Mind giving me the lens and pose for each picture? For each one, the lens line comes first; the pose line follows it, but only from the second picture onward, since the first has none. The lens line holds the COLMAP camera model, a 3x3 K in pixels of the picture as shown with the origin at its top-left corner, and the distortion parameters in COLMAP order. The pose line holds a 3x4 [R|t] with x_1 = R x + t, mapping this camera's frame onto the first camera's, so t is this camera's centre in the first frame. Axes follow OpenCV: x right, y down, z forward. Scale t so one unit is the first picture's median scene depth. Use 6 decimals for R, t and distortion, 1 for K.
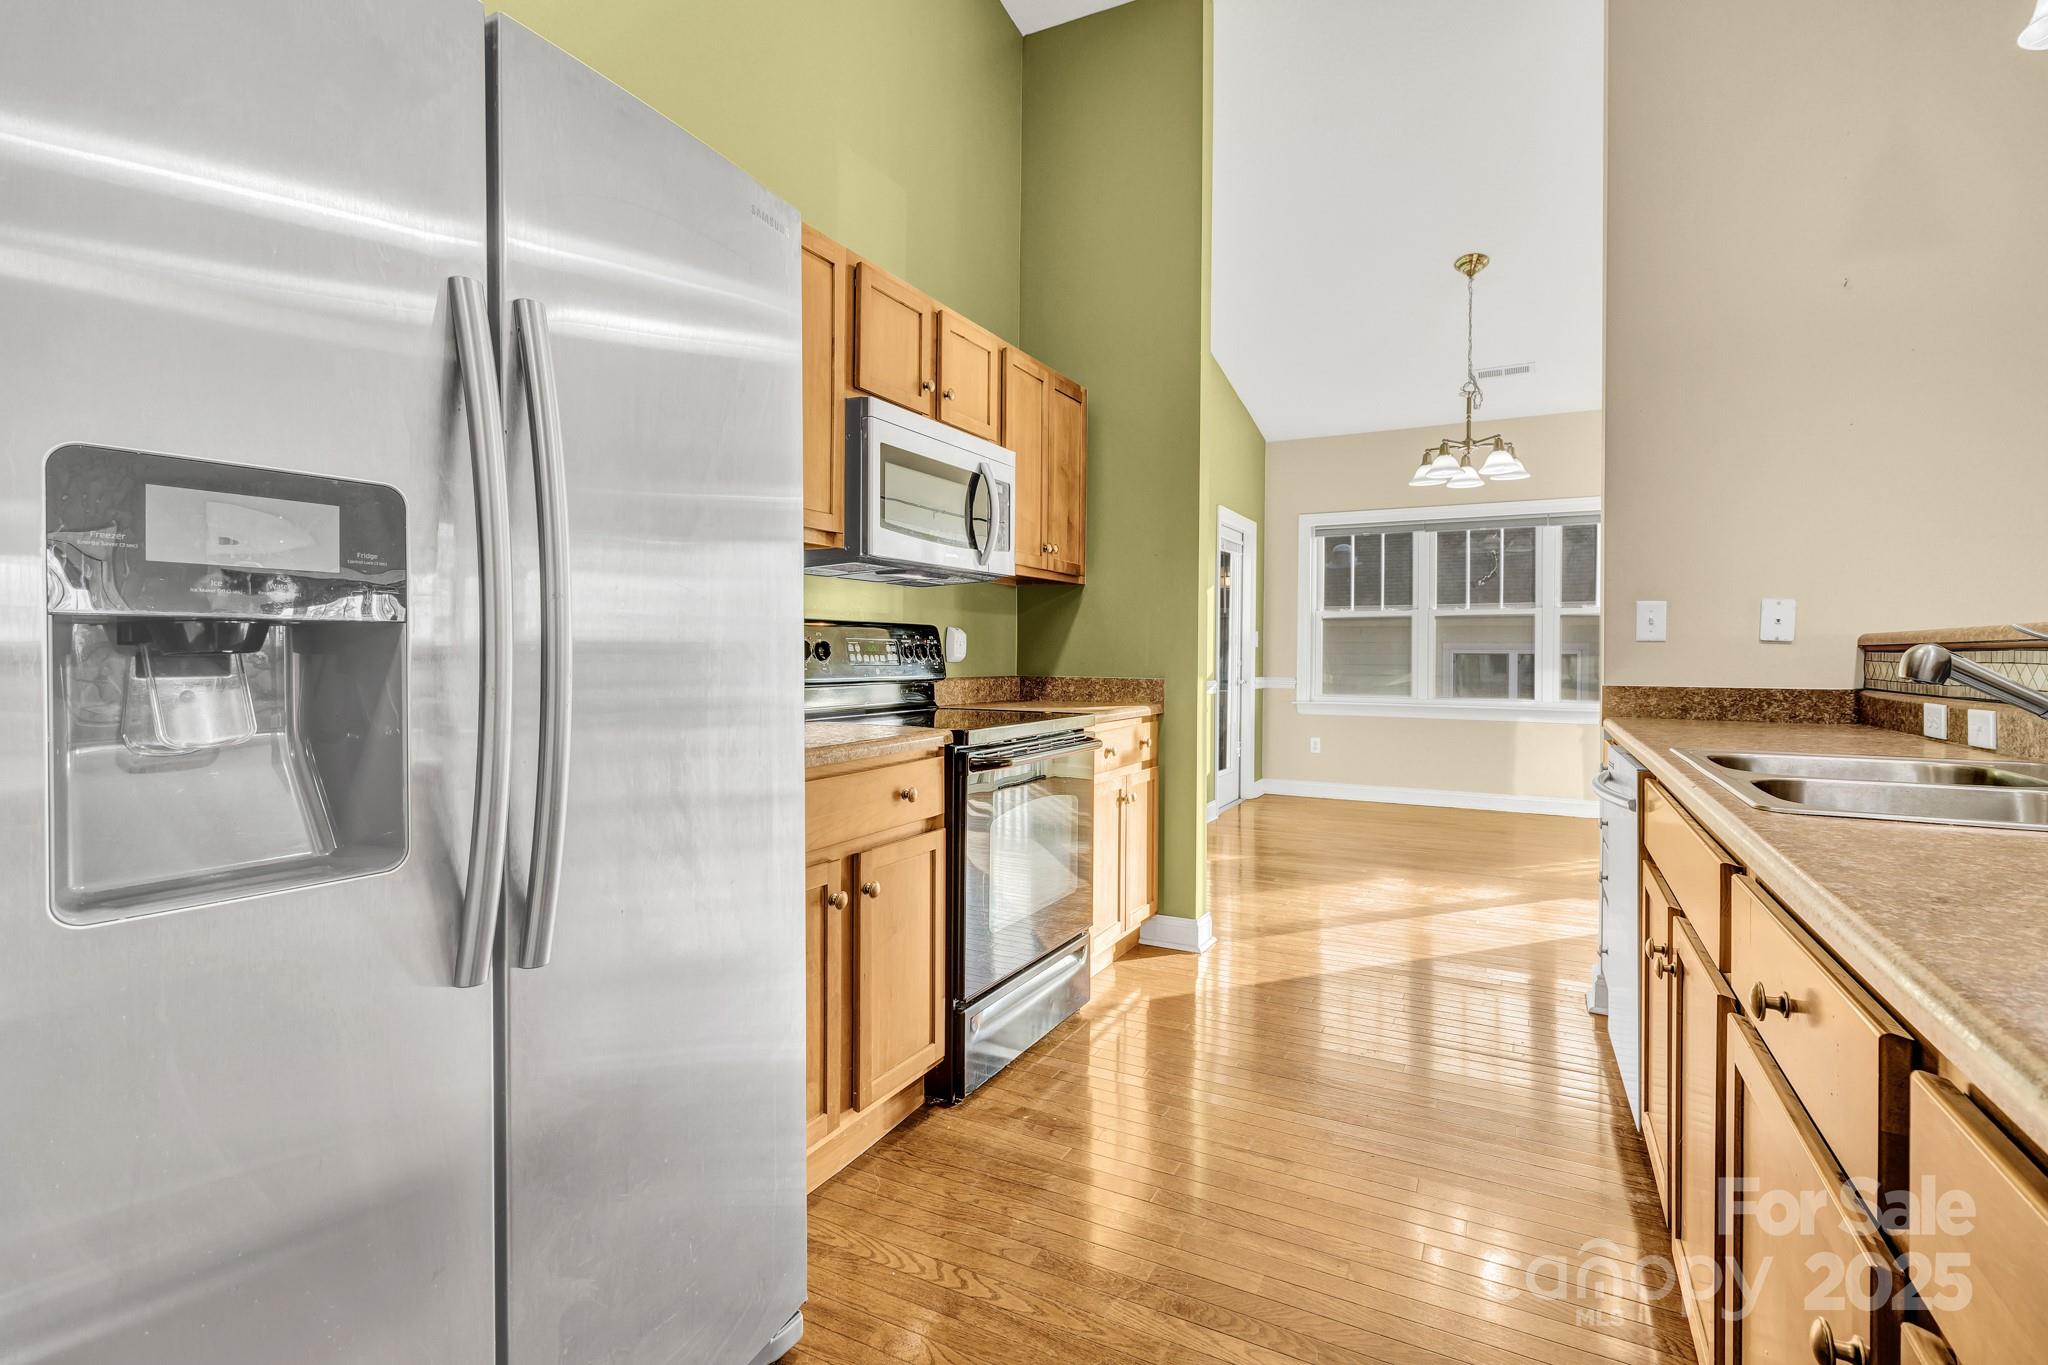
lens RADIAL K [[969.7, 0, 1007.6], [0, 969.7, 670.3], [0, 0, 1]] dist [-0.003846, 0.001014]
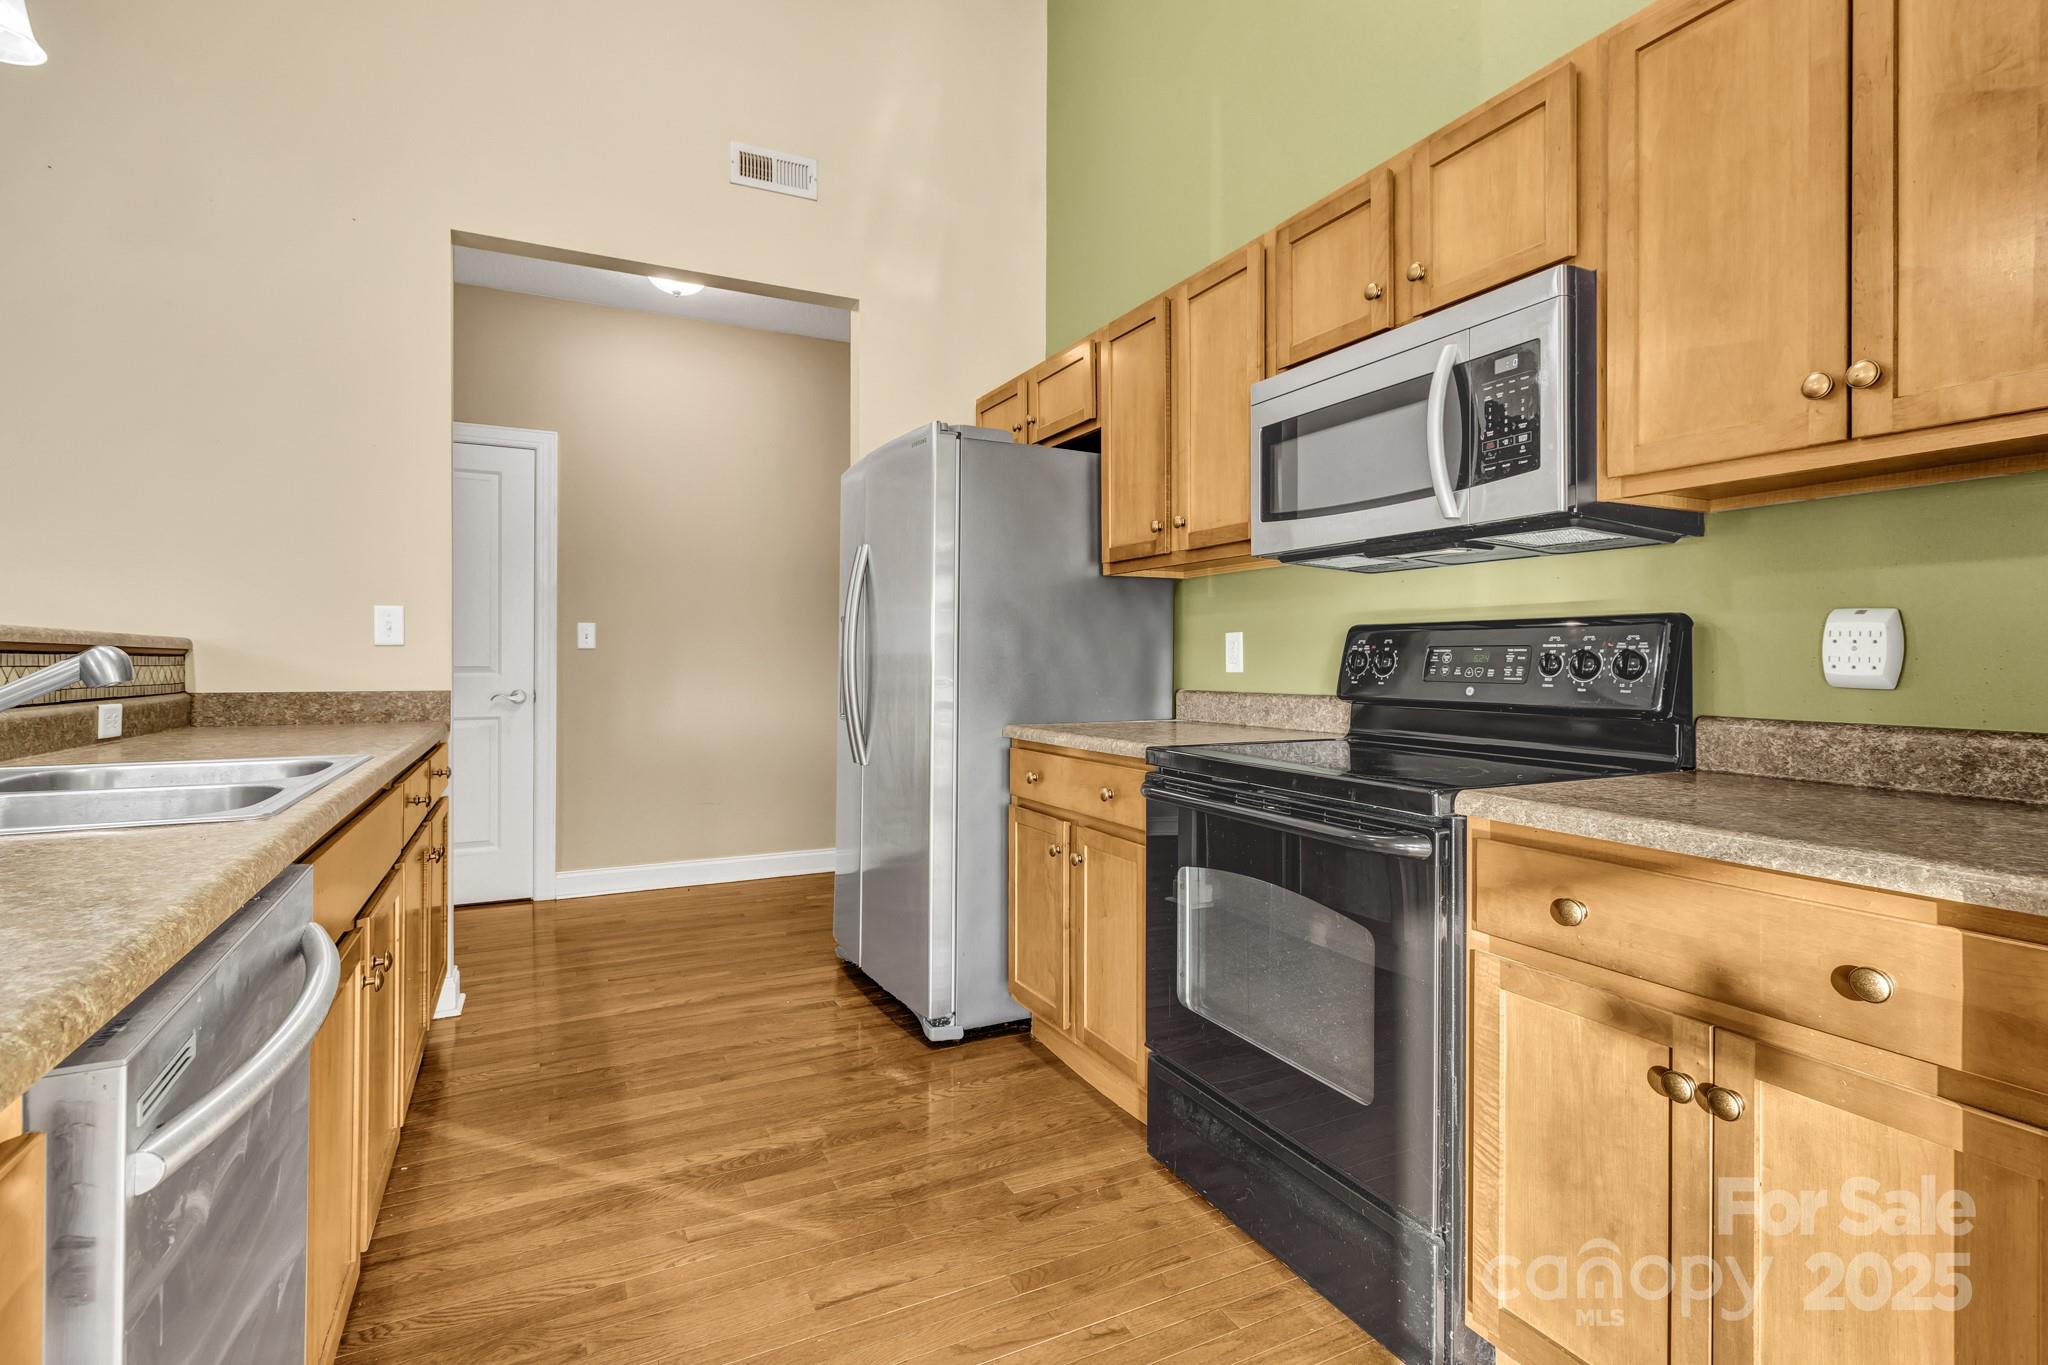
lens RADIAL K [[969.7, 0, 1035.8], [0, 969.7, 662.5], [0, 0, 1]] dist [-0.003846, 0.001014]
pose [[-0.572554, -0.004375, -0.819855, 0.515299], [-0.020932, 0.999738, 0.009283, -0.016030], [0.819600, 0.022476, -0.572496, 0.976621]]
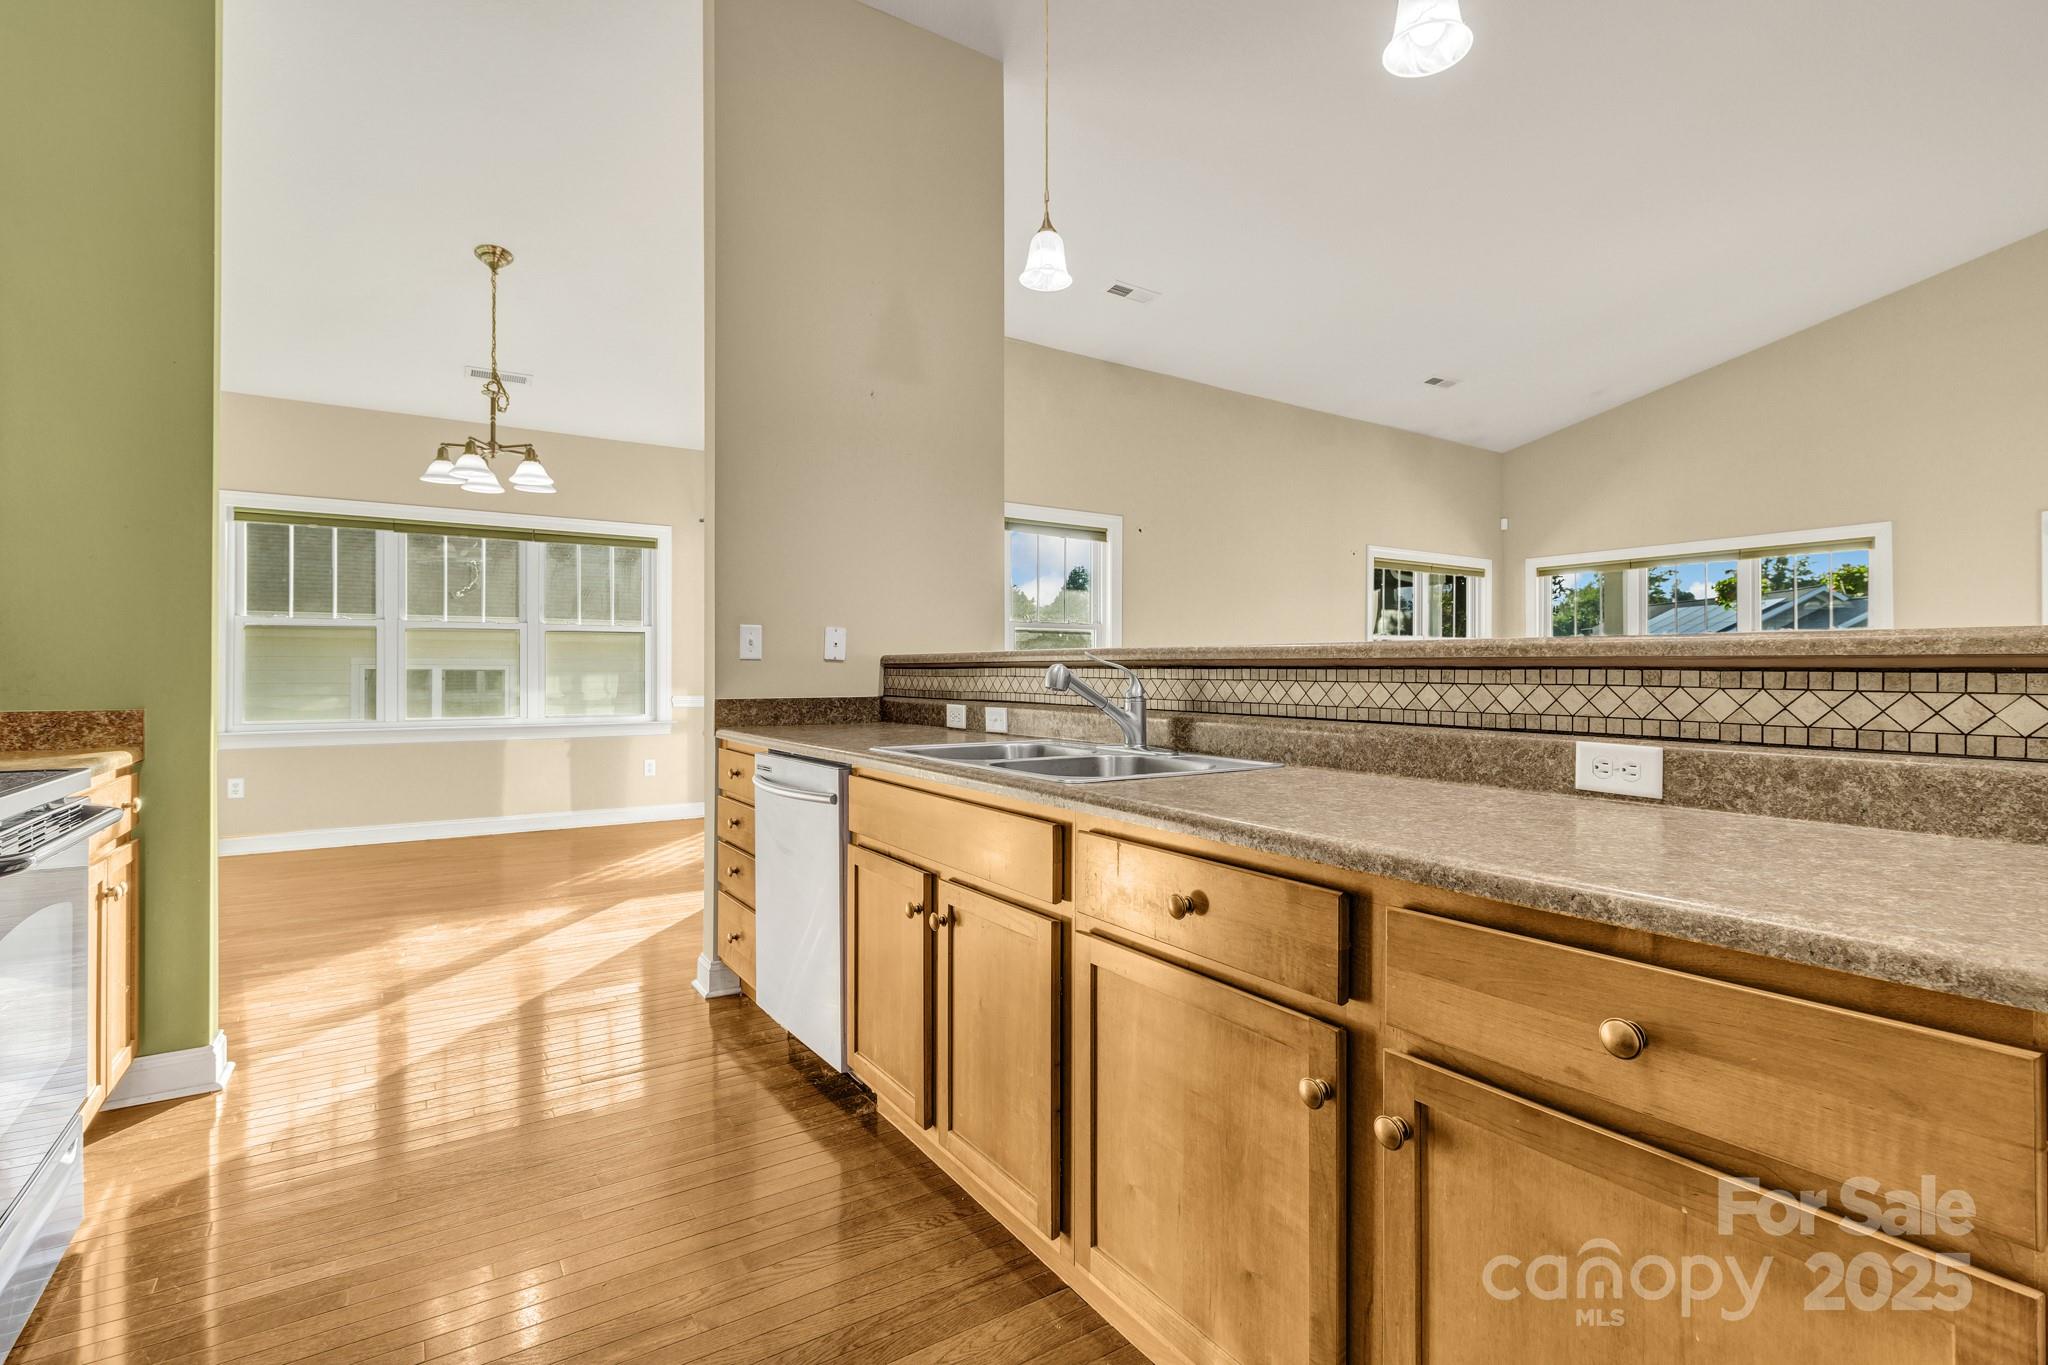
lens RADIAL K [[969.7, 0, 1063.8], [0, 969.7, 675.7], [0, 0, 1]] dist [-0.003846, 0.001014]
pose [[0.455644, -0.008662, 0.890120, -0.161044], [0.017353, 0.999849, 0.000847, -0.004370], [-0.889993, 0.015061, 0.455725, 0.120451]]
